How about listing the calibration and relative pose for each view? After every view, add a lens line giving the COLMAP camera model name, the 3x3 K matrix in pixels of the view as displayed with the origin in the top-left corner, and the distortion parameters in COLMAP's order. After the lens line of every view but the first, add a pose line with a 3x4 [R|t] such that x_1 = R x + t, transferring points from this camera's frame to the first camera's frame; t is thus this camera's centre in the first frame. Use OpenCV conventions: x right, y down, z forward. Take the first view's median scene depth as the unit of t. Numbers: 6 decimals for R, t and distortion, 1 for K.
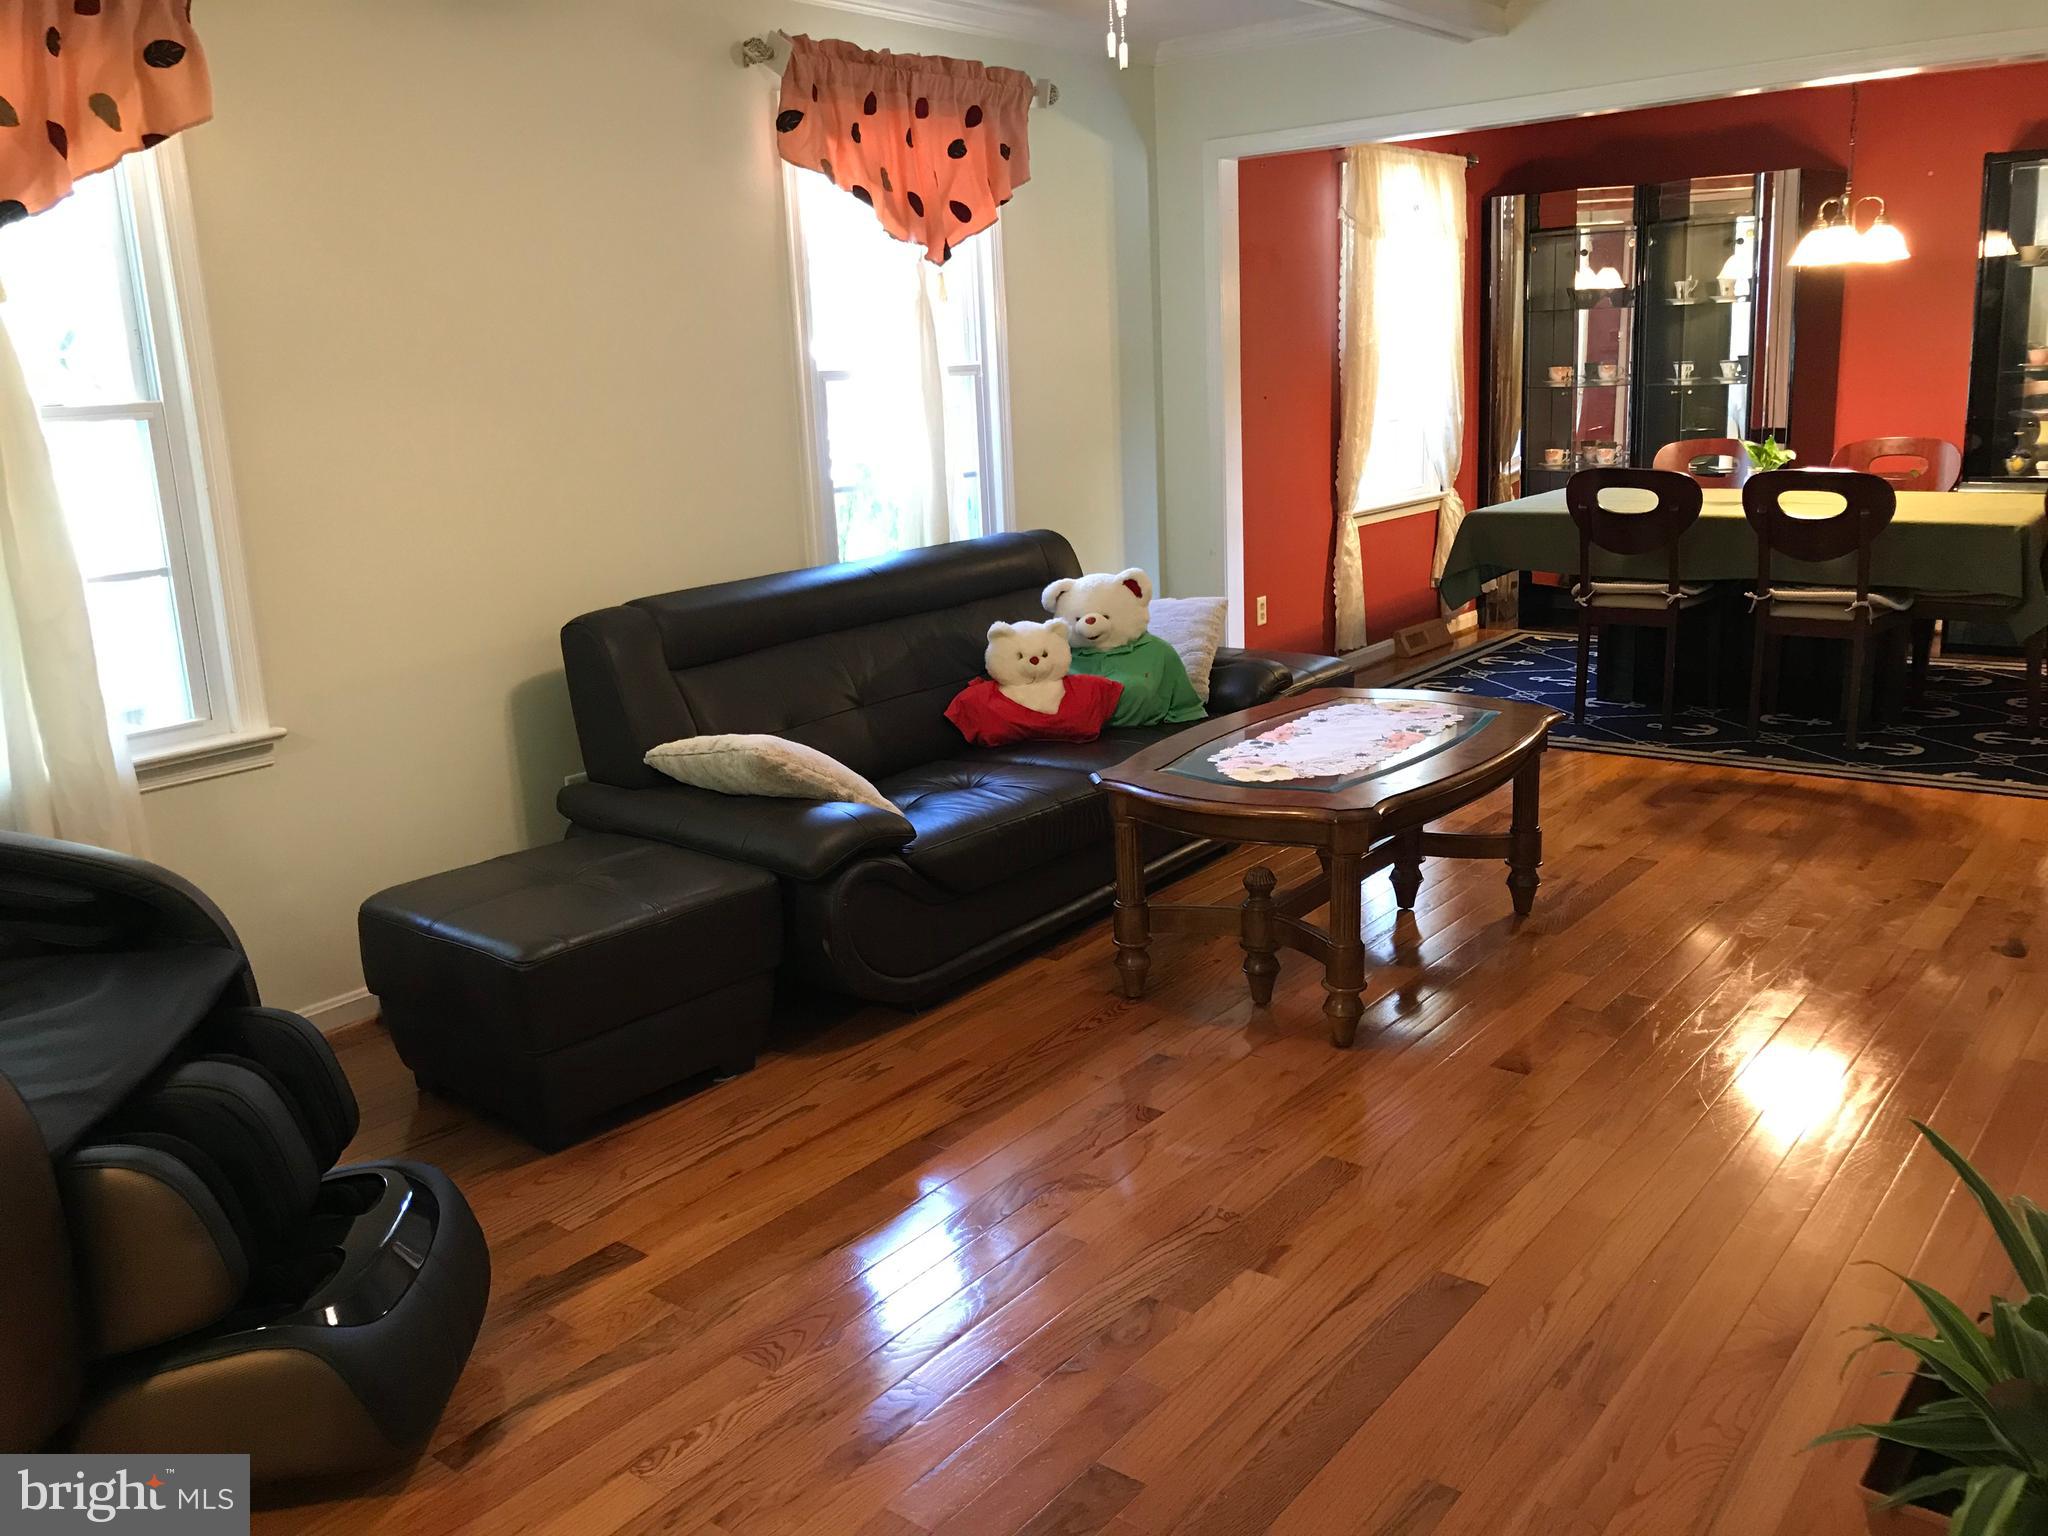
lens RADIAL K [[1696.8, 0, 1021.7], [0, 1696.8, 759.5], [0, 0, 1]] dist [0.059737, -0.076346]
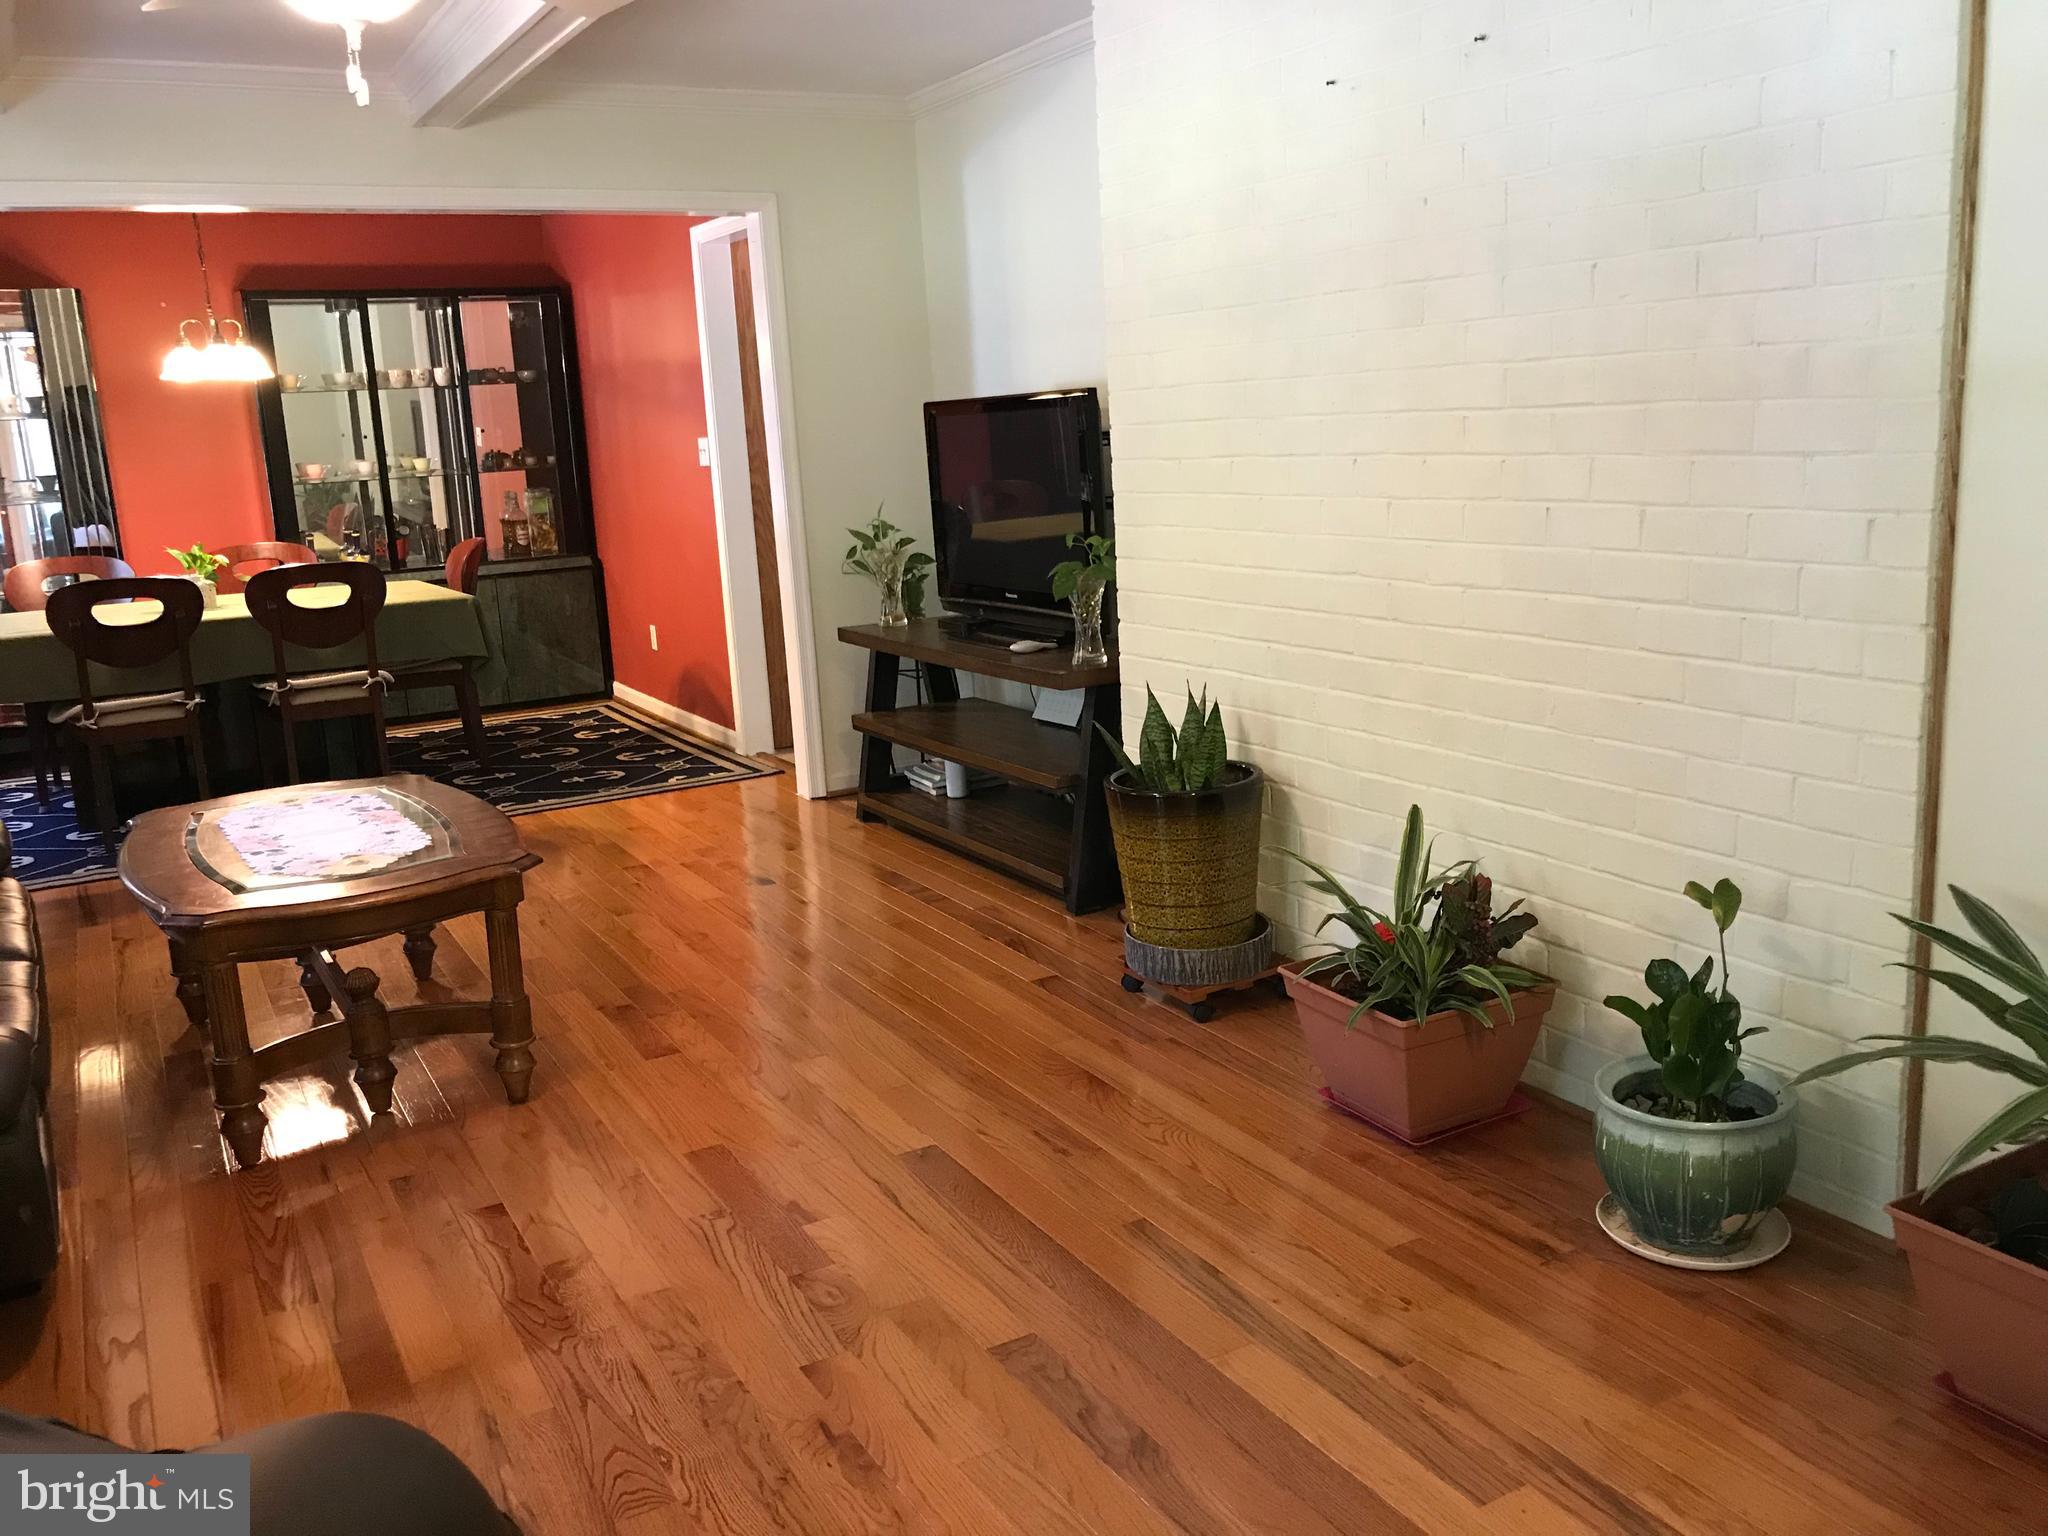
lens RADIAL K [[1692.7, 0, 1024.0], [0, 1692.7, 768.0], [0, 0, 1]] dist [0.089033, -0.164004]
pose [[0.395968, -0.167667, 0.902827, -0.420962], [0.244988, 0.966841, 0.072107, -0.015184], [-0.884980, 0.192630, 0.423914, 0.203271]]
